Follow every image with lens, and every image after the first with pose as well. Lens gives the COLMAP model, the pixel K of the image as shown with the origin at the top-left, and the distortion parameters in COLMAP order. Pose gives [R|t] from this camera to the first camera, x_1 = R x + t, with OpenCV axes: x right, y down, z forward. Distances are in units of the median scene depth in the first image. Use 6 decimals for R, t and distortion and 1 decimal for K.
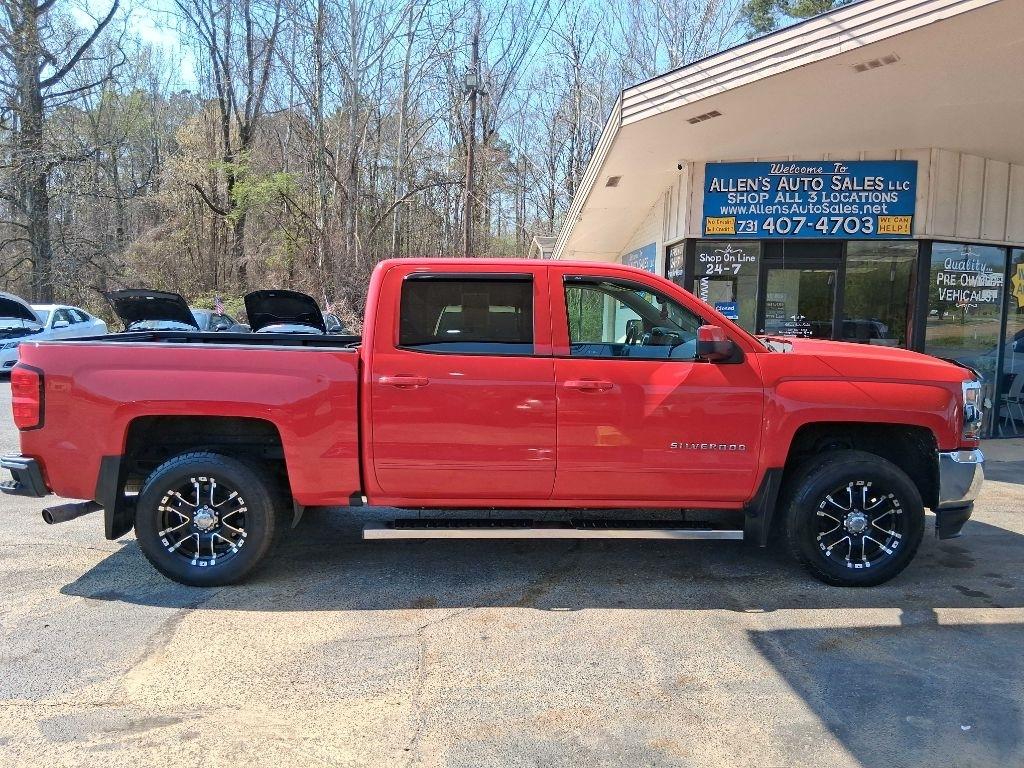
lens RADIAL K [[775.2, 0, 460.5], [0, 775.2, 432.3], [0, 0, 1]] dist [-0.009403, -0.032269]
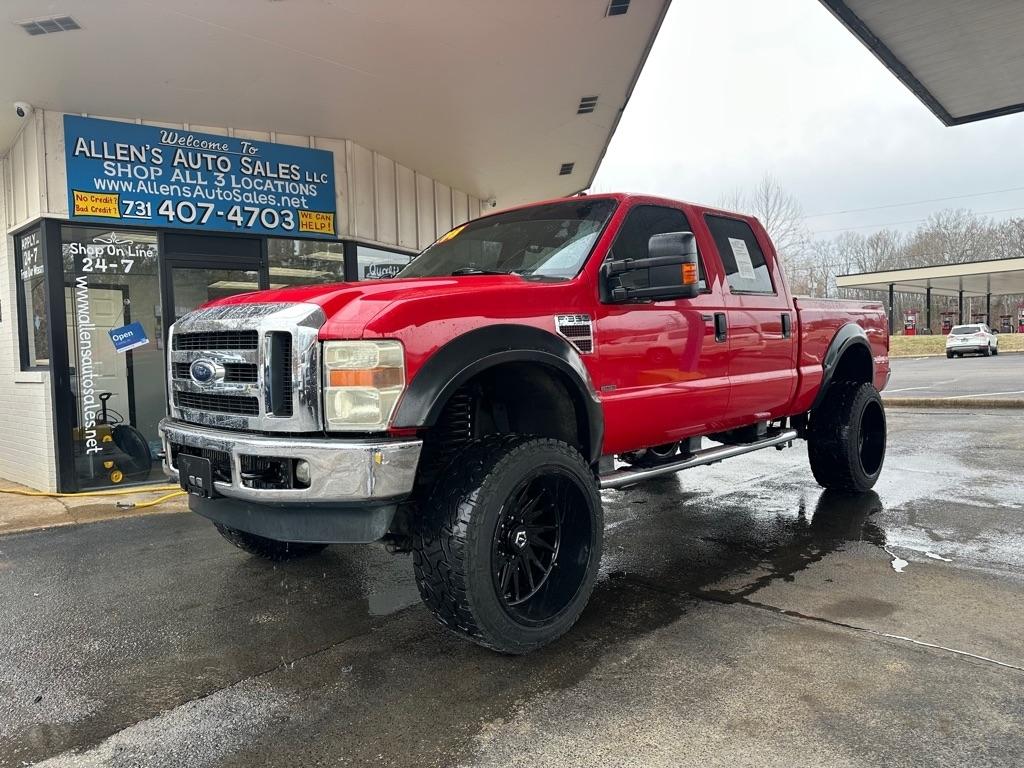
lens RADIAL K [[736.6, 0, 511.5], [0, 736.6, 390.2], [0, 0, 1]] dist [0.021894, -0.032112]
pose [[0.684440, -0.071360, 0.725569, 0.093146], [0.135357, 0.990334, -0.030284, -0.025562], [-0.716394, 0.118939, 0.687483, 0.284145]]
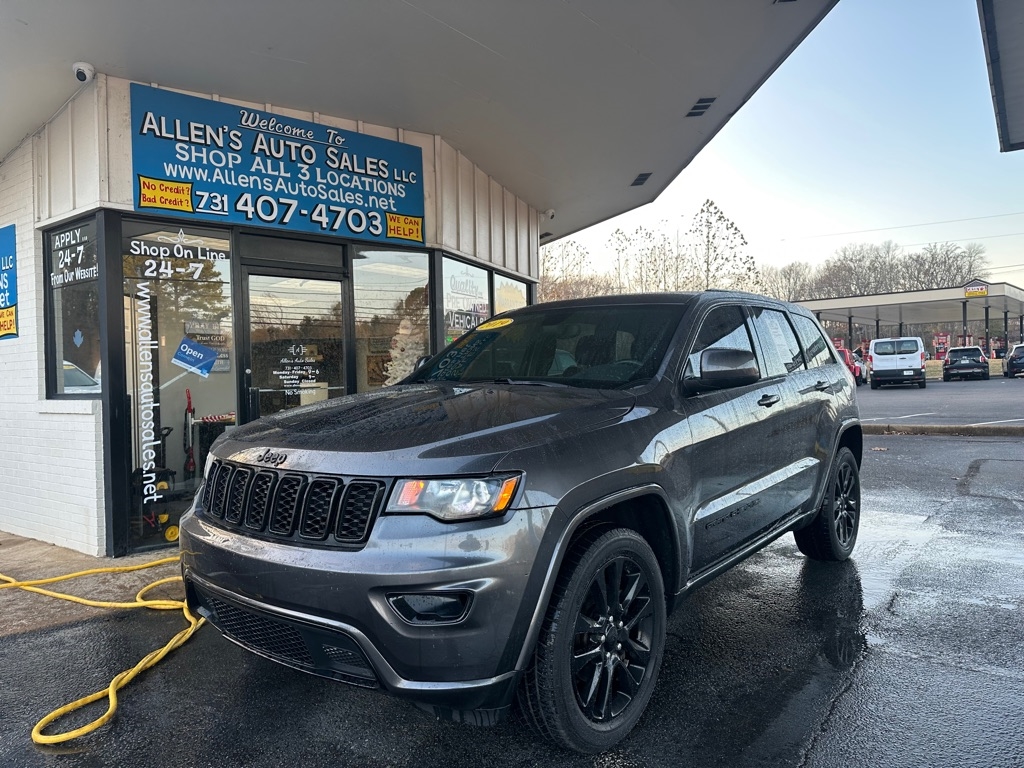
lens RADIAL K [[736.6, 0, 514.2], [0, 736.6, 382.4], [0, 0, 1]] dist [0.021894, -0.032112]
pose [[0.599311, -0.037685, 0.799628, 0.044635], [0.137713, 0.988853, -0.056611, -0.062451], [-0.788582, 0.144047, 0.597821, 0.497460]]
